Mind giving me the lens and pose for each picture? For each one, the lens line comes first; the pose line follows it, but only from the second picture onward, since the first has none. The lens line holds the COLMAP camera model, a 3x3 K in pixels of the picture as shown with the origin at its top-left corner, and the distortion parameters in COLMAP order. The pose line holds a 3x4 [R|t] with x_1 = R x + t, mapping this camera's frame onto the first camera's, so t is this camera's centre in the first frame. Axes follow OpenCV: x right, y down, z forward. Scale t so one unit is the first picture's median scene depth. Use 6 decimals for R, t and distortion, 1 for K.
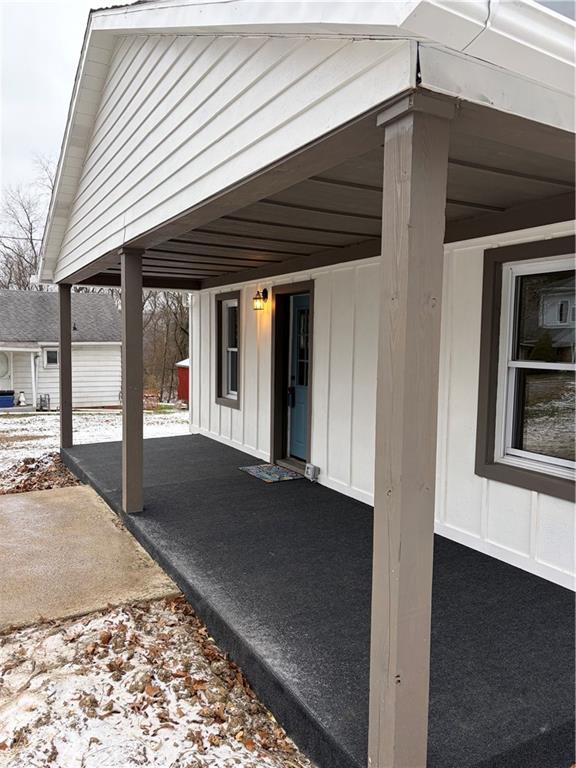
lens RADIAL K [[579.8, 0, 288.3], [0, 579.8, 384.8], [0, 0, 1]] dist [0.100556, 0.000598]
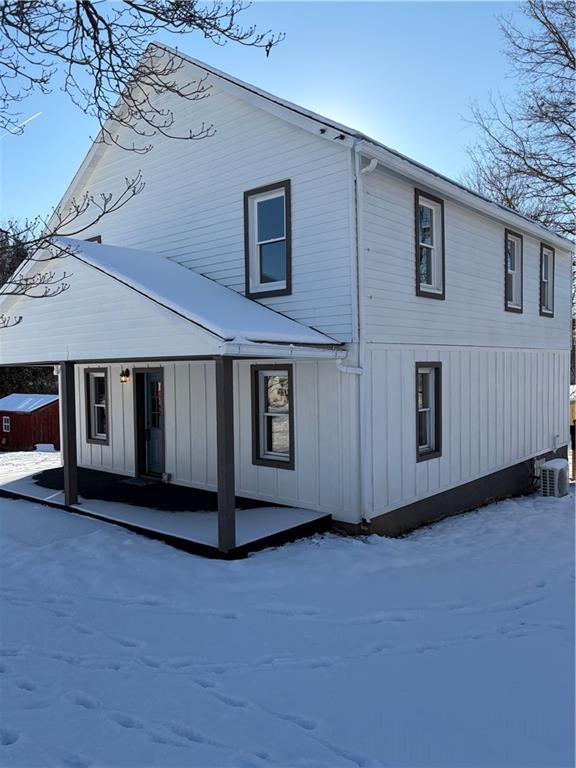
lens RADIAL K [[580.0, 0, 289.6], [0, 580.0, 383.6], [0, 0, 1]] dist [0.040348, -0.025074]
pose [[0.938579, -0.038643, 0.342893, -0.173335], [0.056178, 0.997564, -0.041351, -0.032171], [-0.340460, 0.058074, 0.938464, -0.670135]]
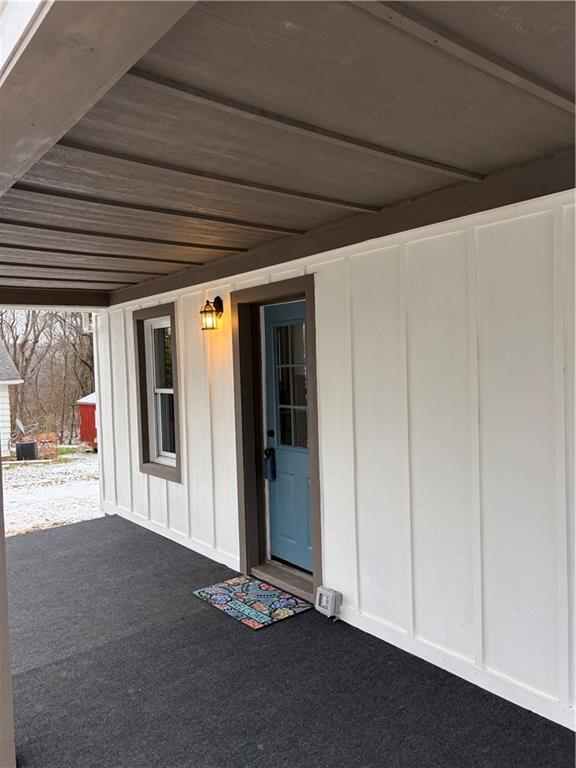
lens RADIAL K [[580.0, 0, 288.7], [0, 580.0, 380.7], [0, 0, 1]] dist [0.040348, -0.025074]
pose [[0.986178, -0.050459, 0.157816, -0.068965], [0.058140, 0.997319, -0.044435, -0.040079], [-0.155151, 0.052996, 0.986468, 0.363481]]
